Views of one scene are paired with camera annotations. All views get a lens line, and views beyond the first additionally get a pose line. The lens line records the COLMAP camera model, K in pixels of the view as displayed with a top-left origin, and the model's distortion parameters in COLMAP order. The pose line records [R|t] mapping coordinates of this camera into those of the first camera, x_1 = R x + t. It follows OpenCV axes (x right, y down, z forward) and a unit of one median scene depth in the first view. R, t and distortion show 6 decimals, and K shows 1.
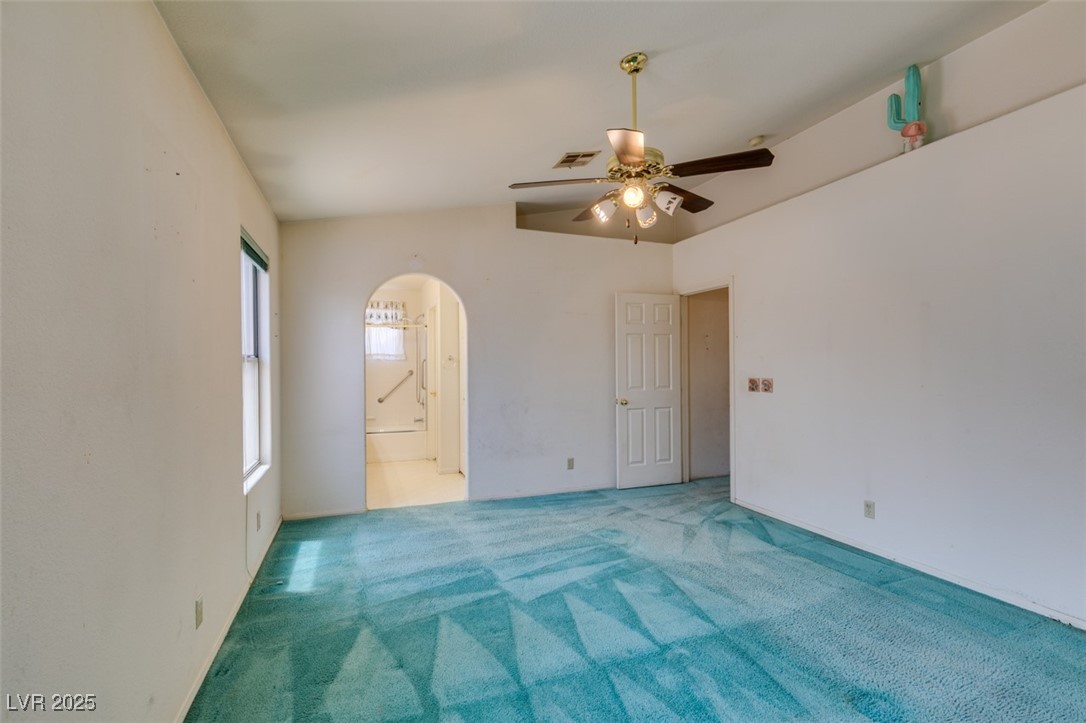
lens RADIAL K [[485.5, 0, 541.3], [0, 485.5, 361.9], [0, 0, 1]] dist [0.003418, -0.000540]
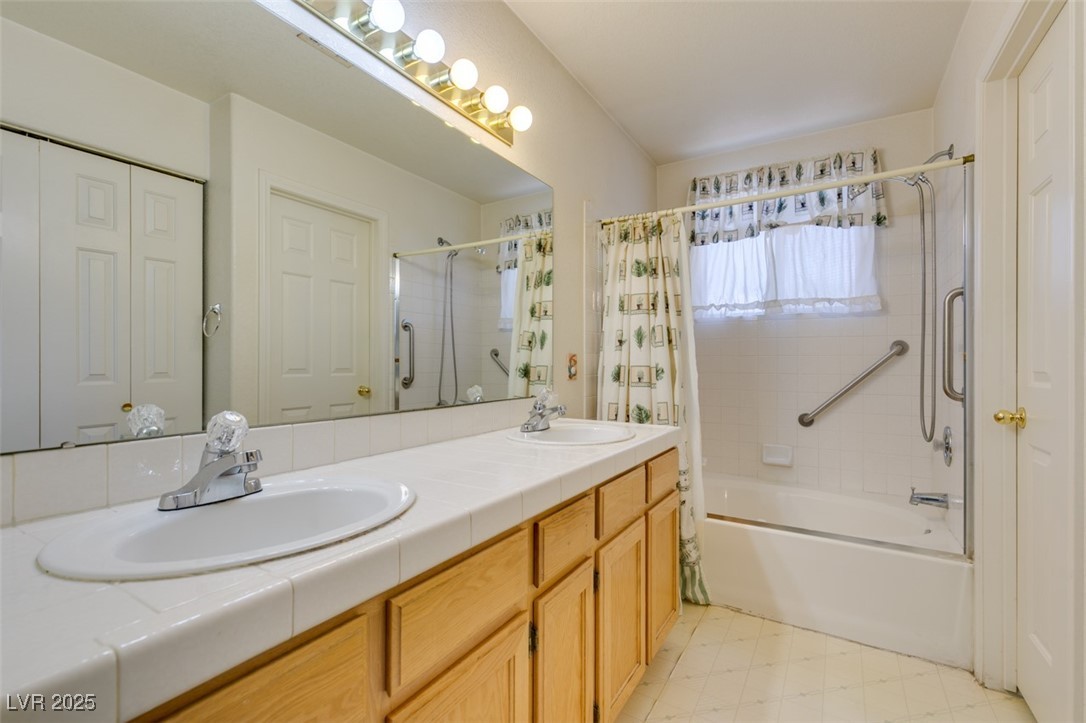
lens RADIAL K [[485.5, 0, 541.3], [0, 485.5, 361.9], [0, 0, 1]] dist [0.003418, -0.000540]
pose [[0.619145, 0.005767, -0.785255, -0.157749], [-0.004556, 0.999983, 0.003751, 0.032899], [0.785263, 0.001255, 0.619161, 0.597402]]
